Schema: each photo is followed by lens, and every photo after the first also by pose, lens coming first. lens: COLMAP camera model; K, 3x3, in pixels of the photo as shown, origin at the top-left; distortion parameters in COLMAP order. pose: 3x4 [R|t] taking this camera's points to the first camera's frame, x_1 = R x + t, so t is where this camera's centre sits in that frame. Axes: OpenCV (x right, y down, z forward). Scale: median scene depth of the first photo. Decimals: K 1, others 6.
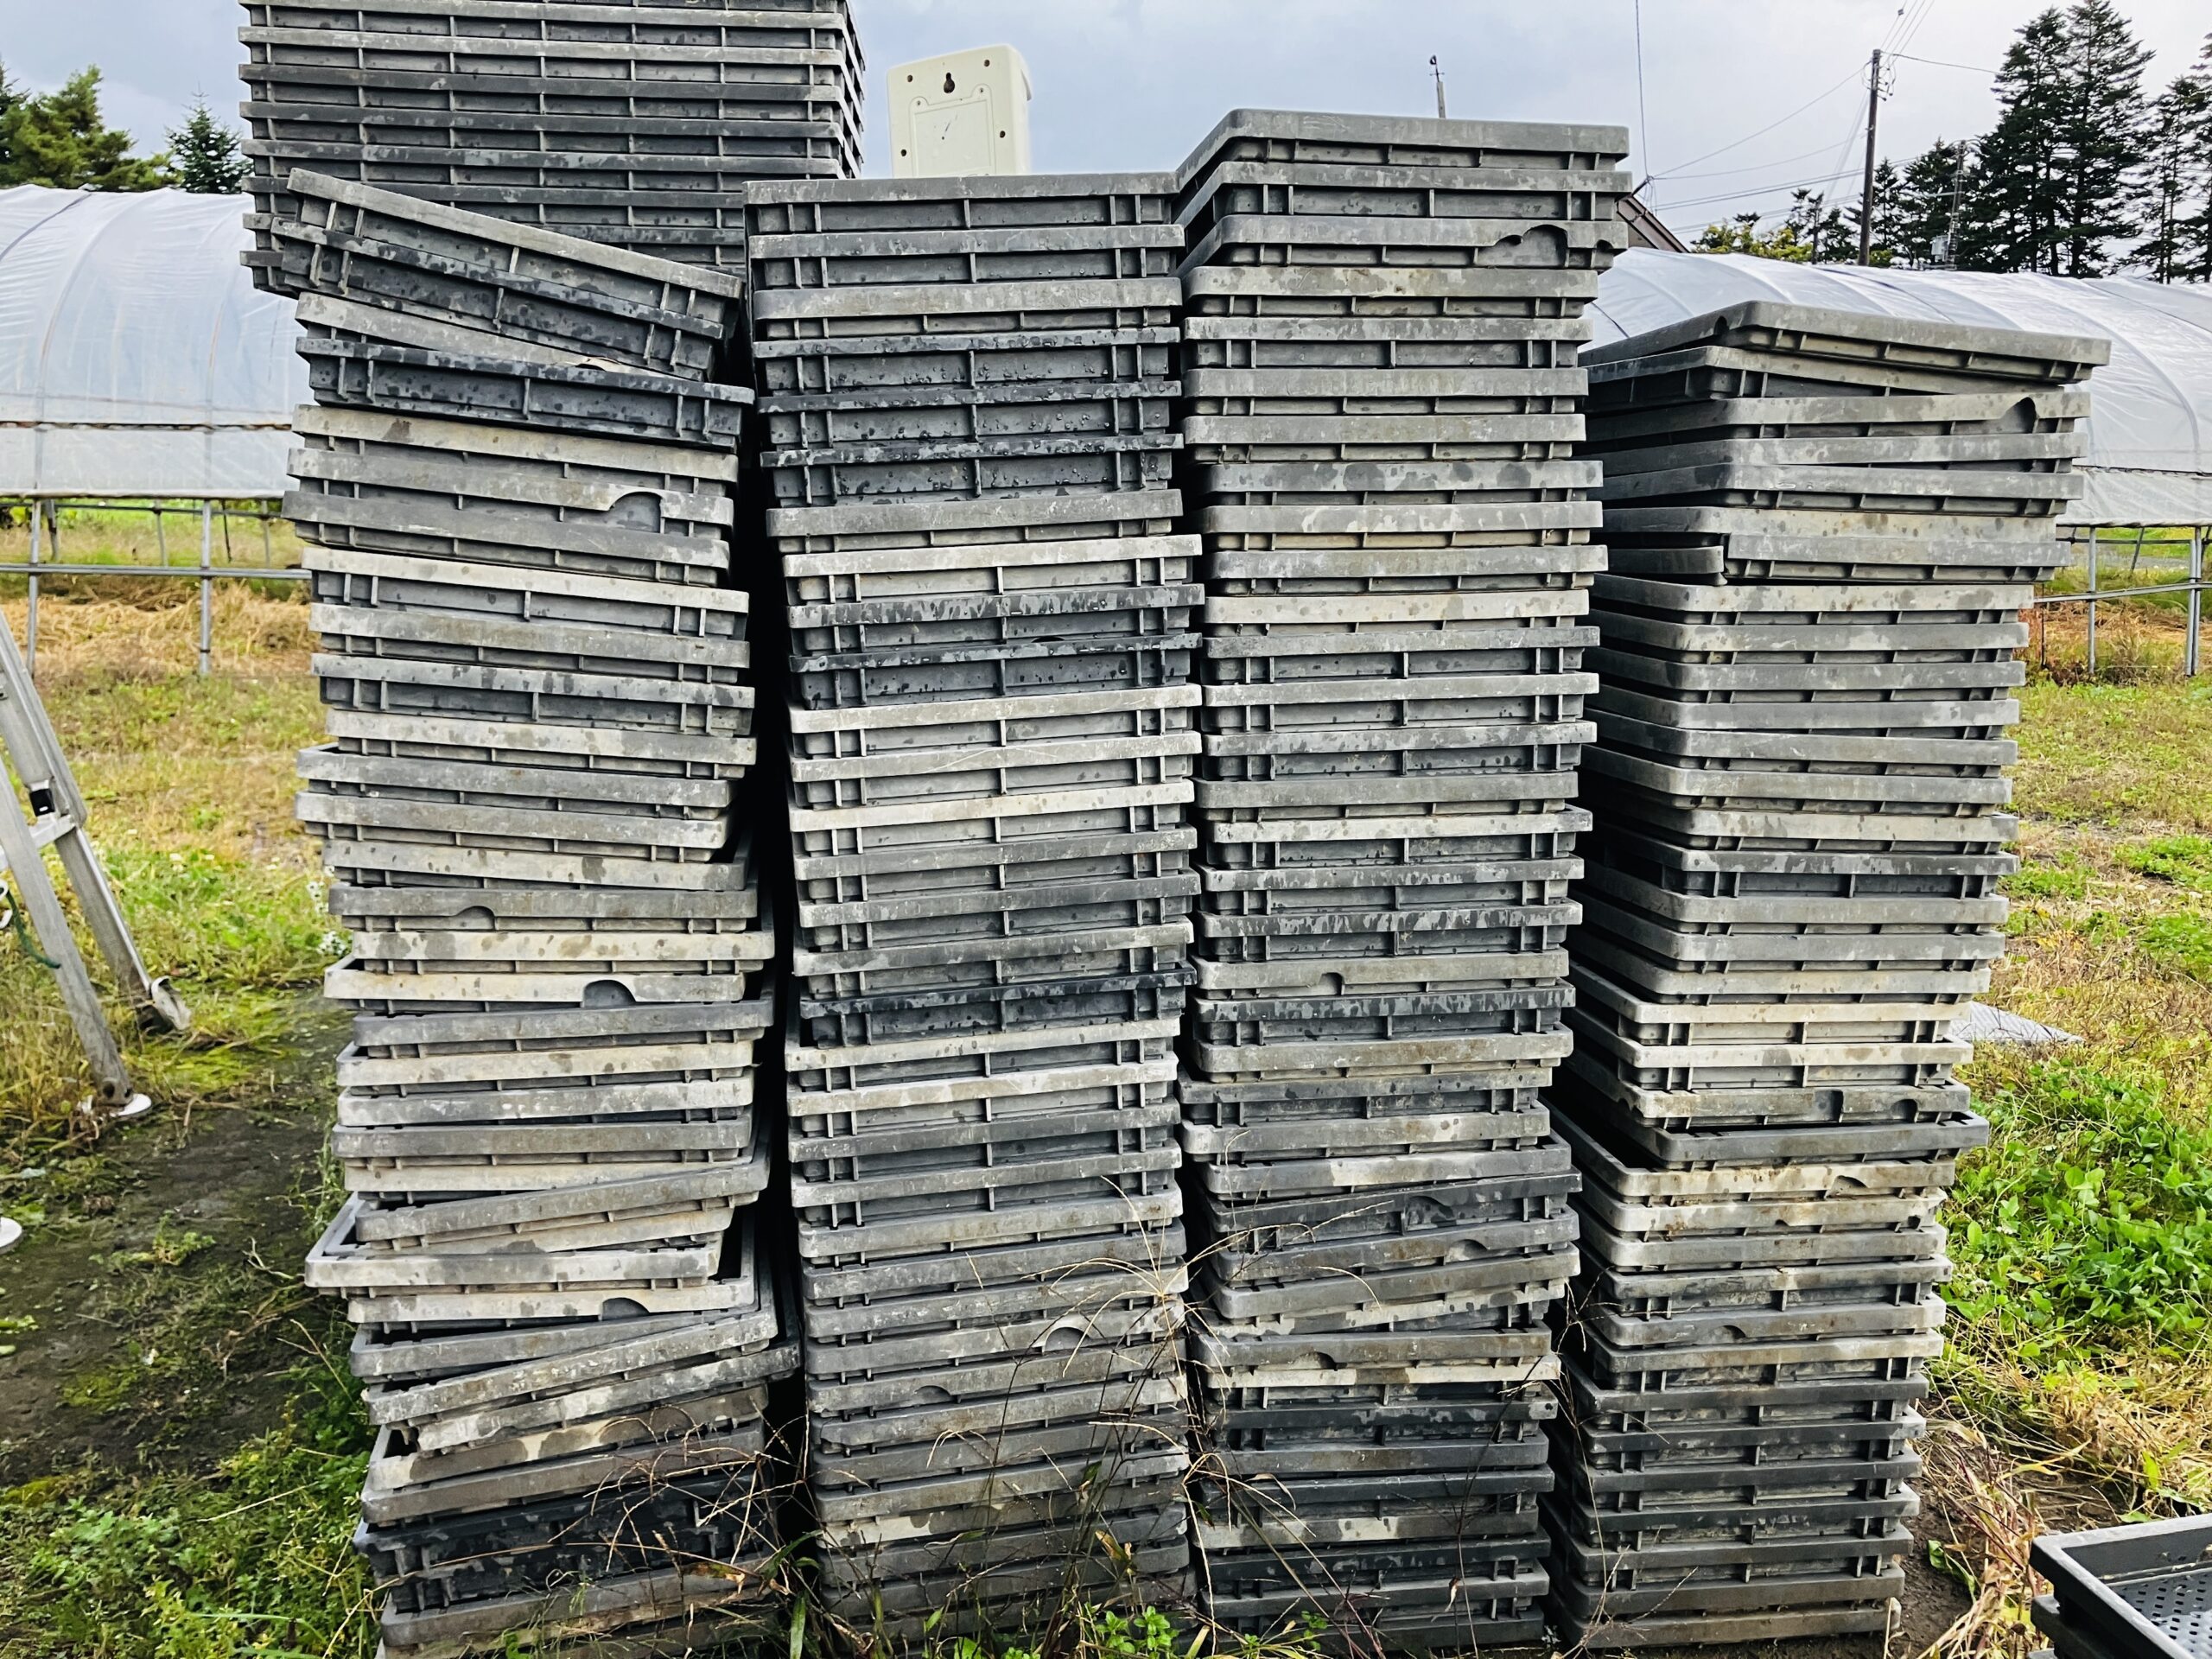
lens RADIAL K [[1817.3, 0, 1097.3], [0, 1817.3, 815.7], [0, 0, 1]] dist [0.019850, -0.000911]
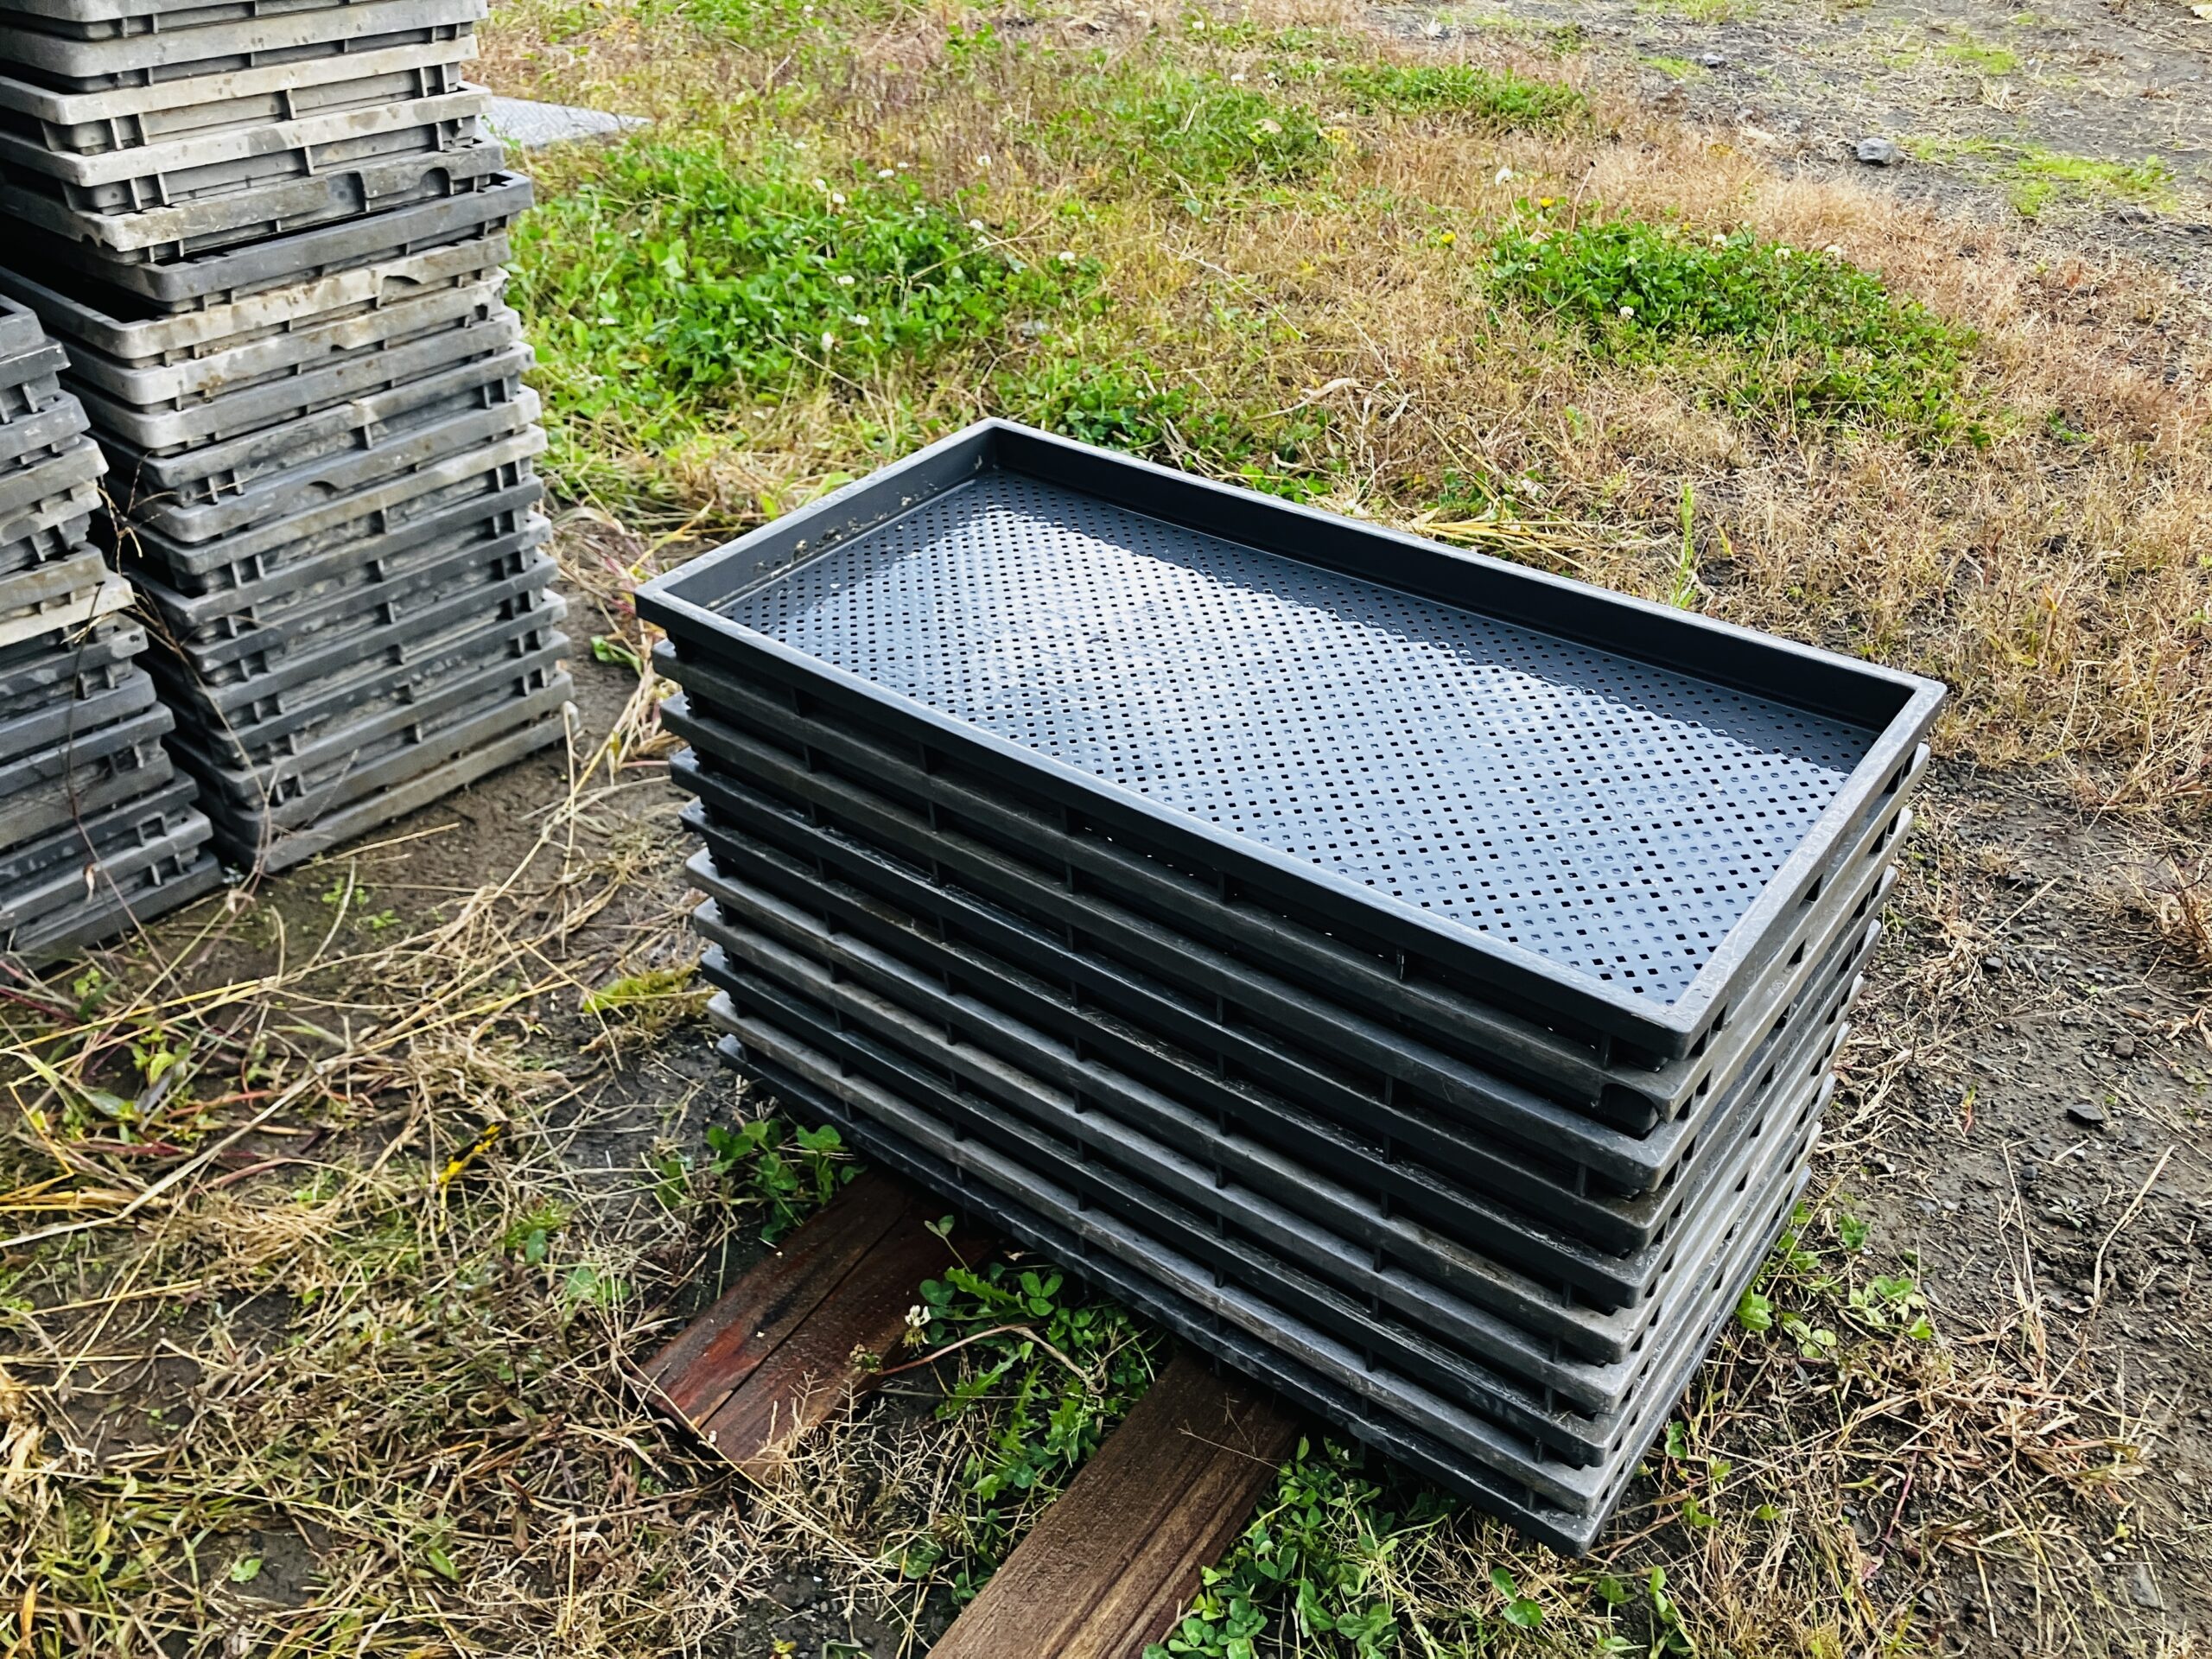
lens RADIAL K [[1817.3, 0, 1097.3], [0, 1817.3, 815.7], [0, 0, 1]] dist [0.019850, -0.000911]
pose [[0.747601, -0.379486, 0.545053, 0.092865], [0.114582, 0.882072, 0.456969, 0.067014], [-0.654189, -0.279177, 0.702920, 0.109115]]
